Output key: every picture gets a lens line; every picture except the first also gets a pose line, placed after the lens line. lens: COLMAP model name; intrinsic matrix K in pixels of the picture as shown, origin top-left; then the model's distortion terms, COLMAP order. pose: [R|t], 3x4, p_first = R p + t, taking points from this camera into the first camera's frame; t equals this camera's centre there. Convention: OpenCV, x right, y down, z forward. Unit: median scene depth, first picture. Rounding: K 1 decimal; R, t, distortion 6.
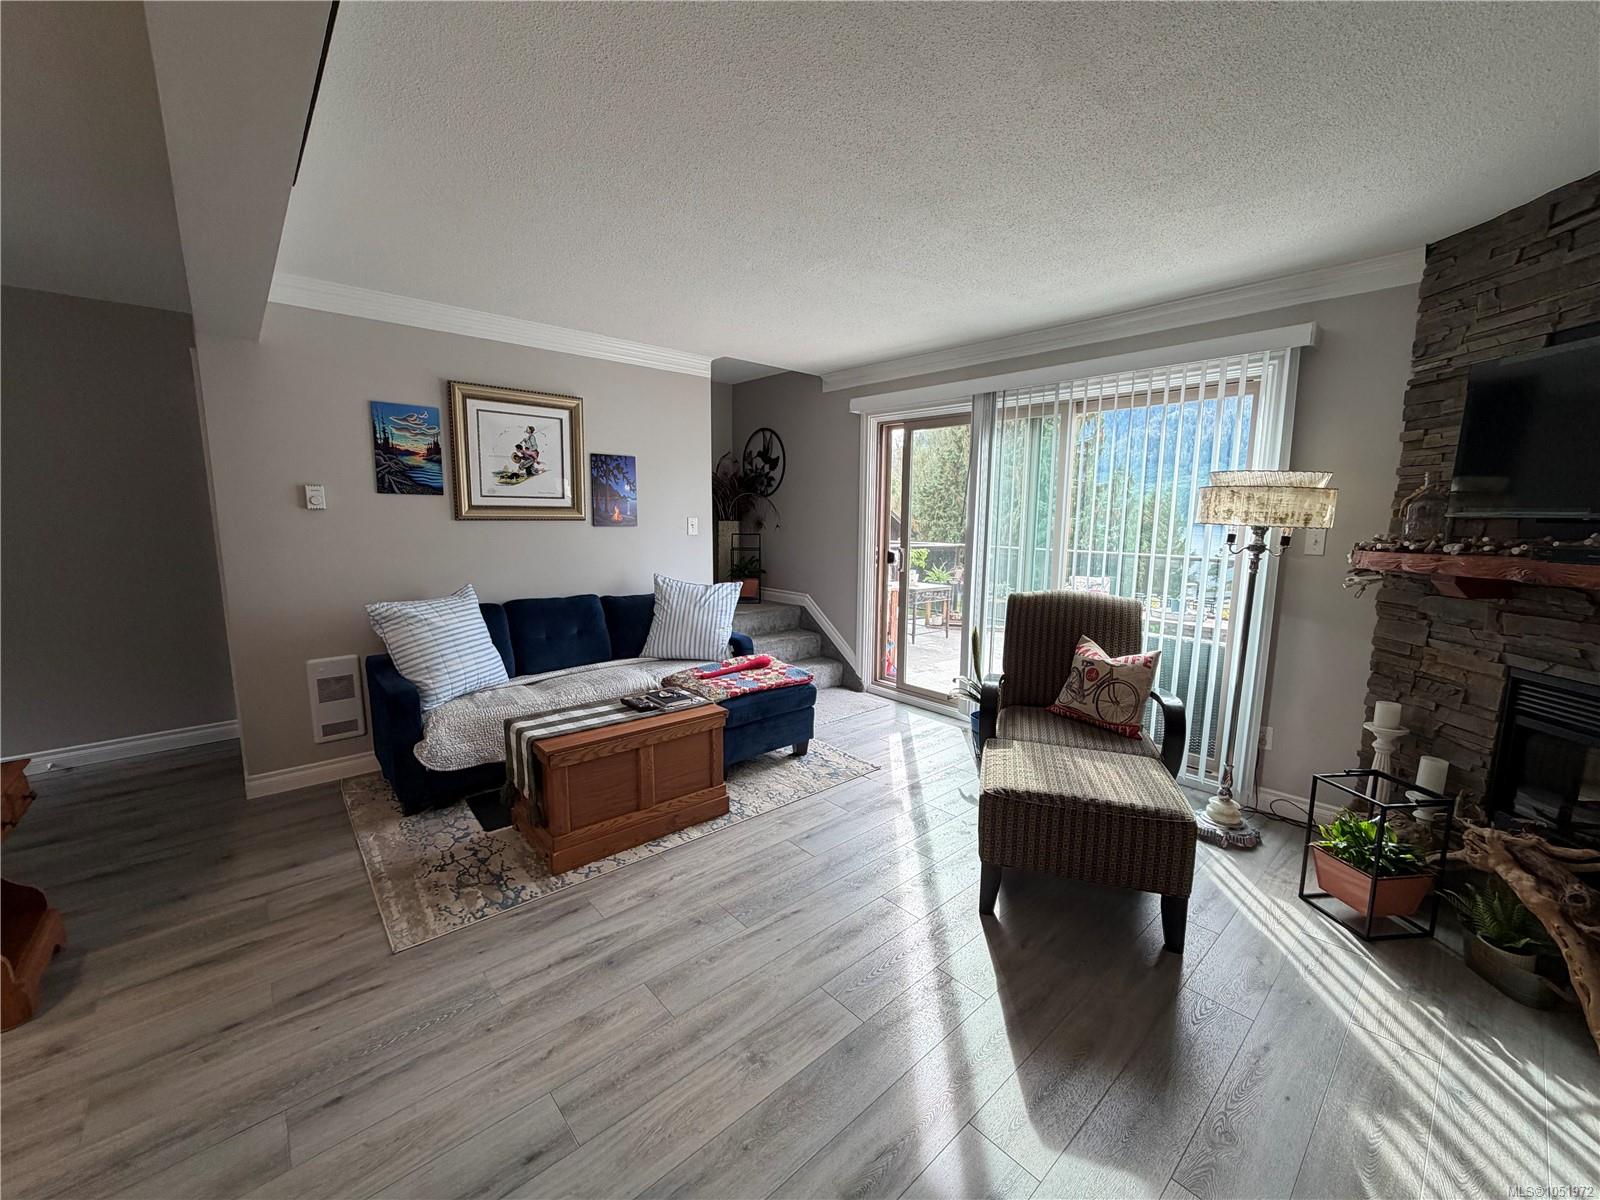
lens RADIAL K [[641.6, 0, 799.9], [0, 641.6, 595.7], [0, 0, 1]] dist [-0.000234, 0.000121]
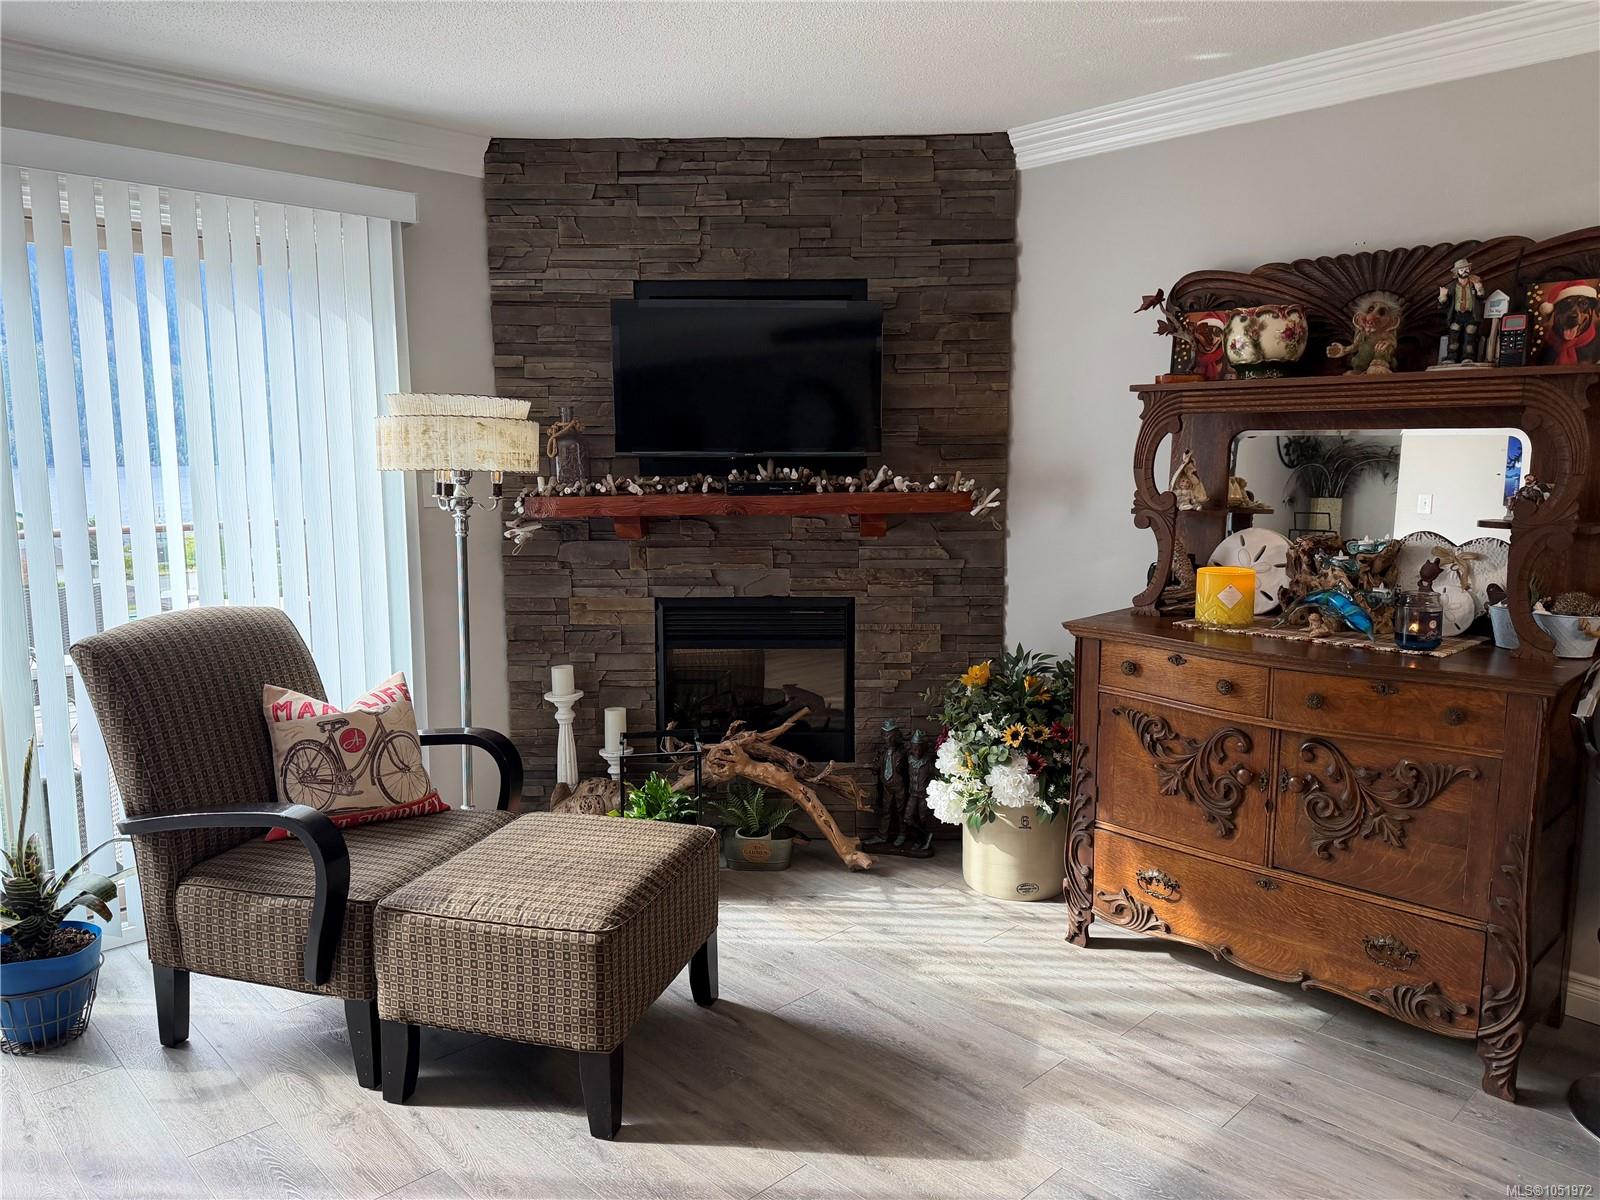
lens RADIAL K [[1129.0, 0, 800.0], [0, 1129.0, 600.0], [0, 0, 1]] dist [0.158401, -0.284495]
pose [[-0.041325, -0.145272, 0.988528, -0.718886], [0.131980, 0.979910, 0.149523, -0.129611], [-0.990391, 0.136645, -0.021322, 0.784831]]
